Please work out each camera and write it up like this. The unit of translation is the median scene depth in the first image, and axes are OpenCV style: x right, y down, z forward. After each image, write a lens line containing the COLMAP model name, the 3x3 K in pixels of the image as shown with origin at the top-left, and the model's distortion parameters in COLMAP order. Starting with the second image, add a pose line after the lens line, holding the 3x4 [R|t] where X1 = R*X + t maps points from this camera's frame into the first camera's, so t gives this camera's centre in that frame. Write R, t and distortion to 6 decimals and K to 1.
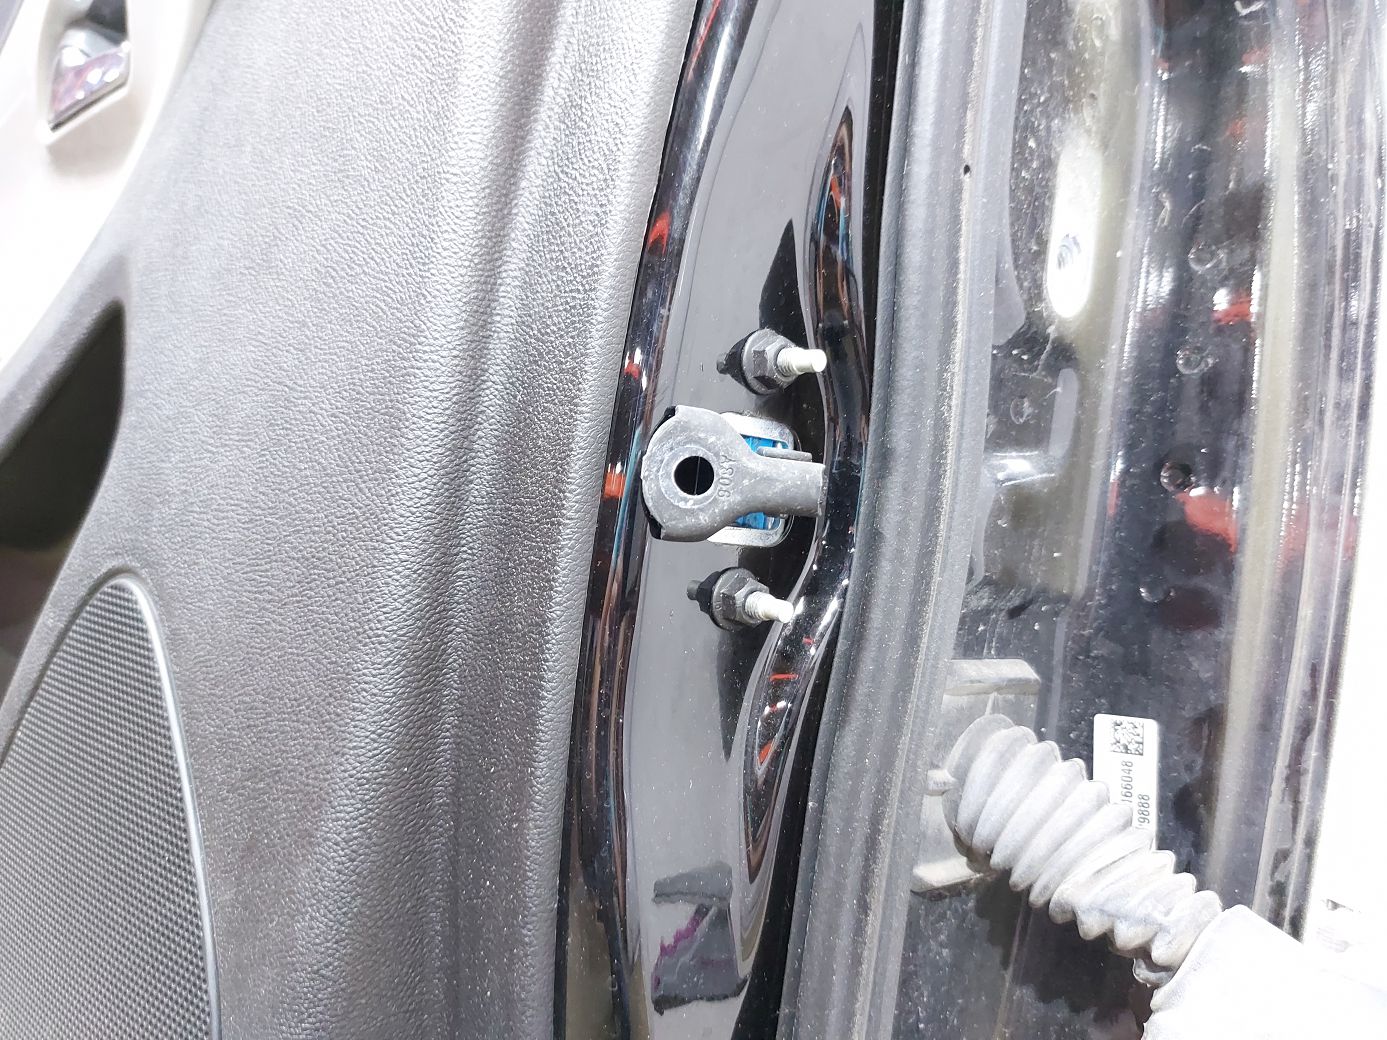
lens RADIAL K [[1027.4, 0, 708.6], [0, 1027.4, 522.0], [0, 0, 1]] dist [0.044176, -0.056929]
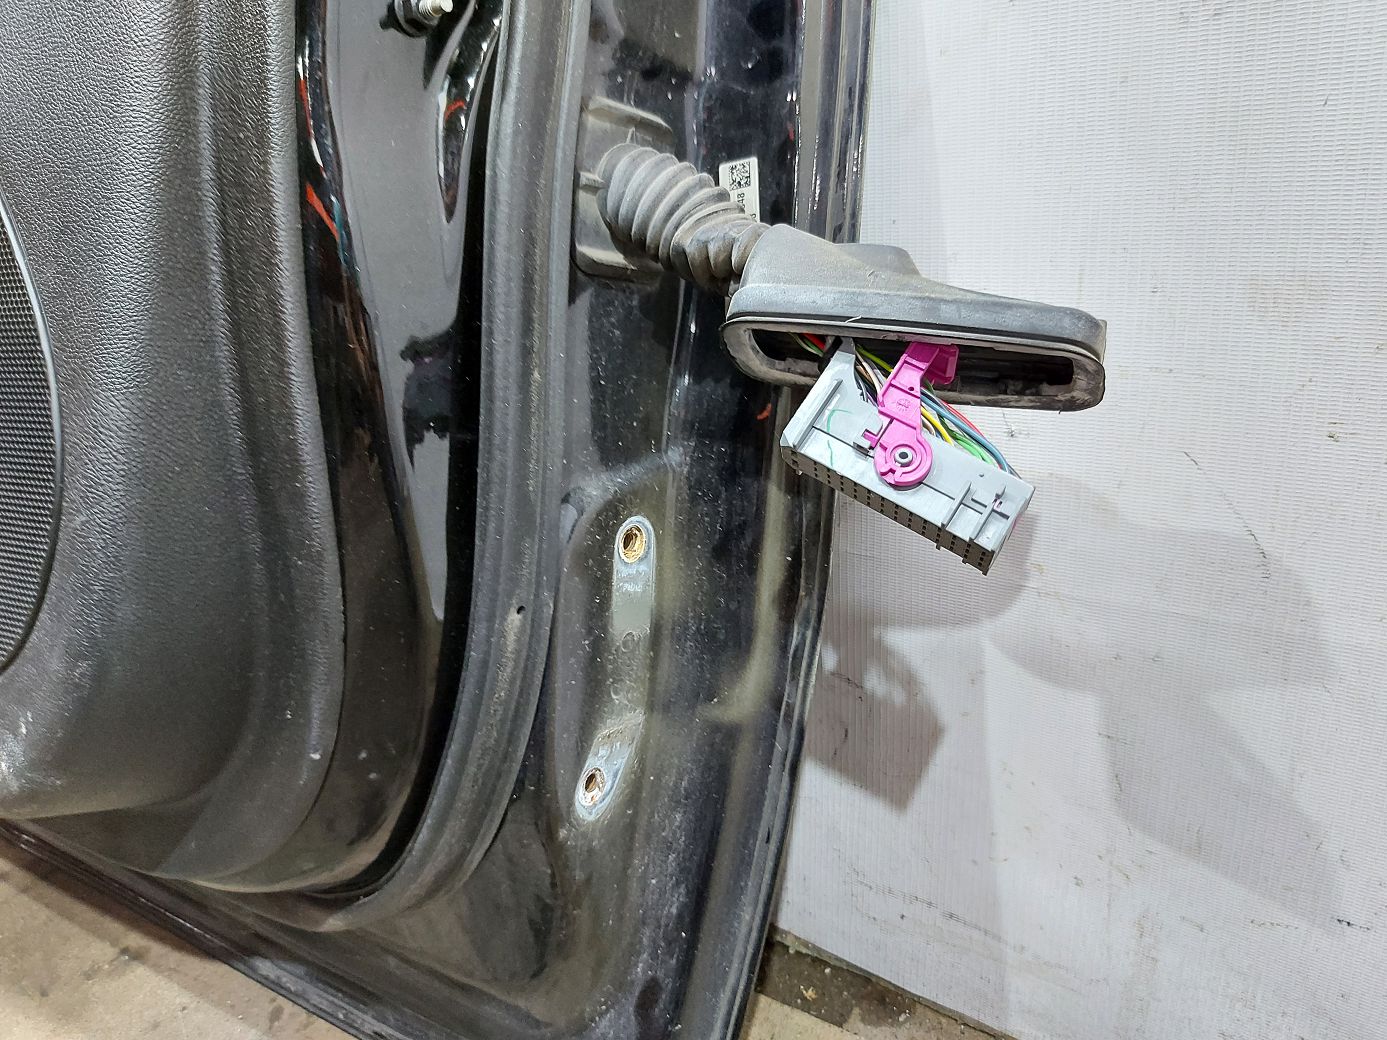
lens RADIAL K [[1014.1, 0, 693.5], [0, 1014.1, 520.0], [0, 0, 1]] dist [0.038022, -0.051693]
pose [[0.988638, -0.086541, 0.122902, 0.162398], [0.075503, 0.992911, 0.091794, 0.628383], [-0.129974, -0.081472, 0.988164, -0.430593]]
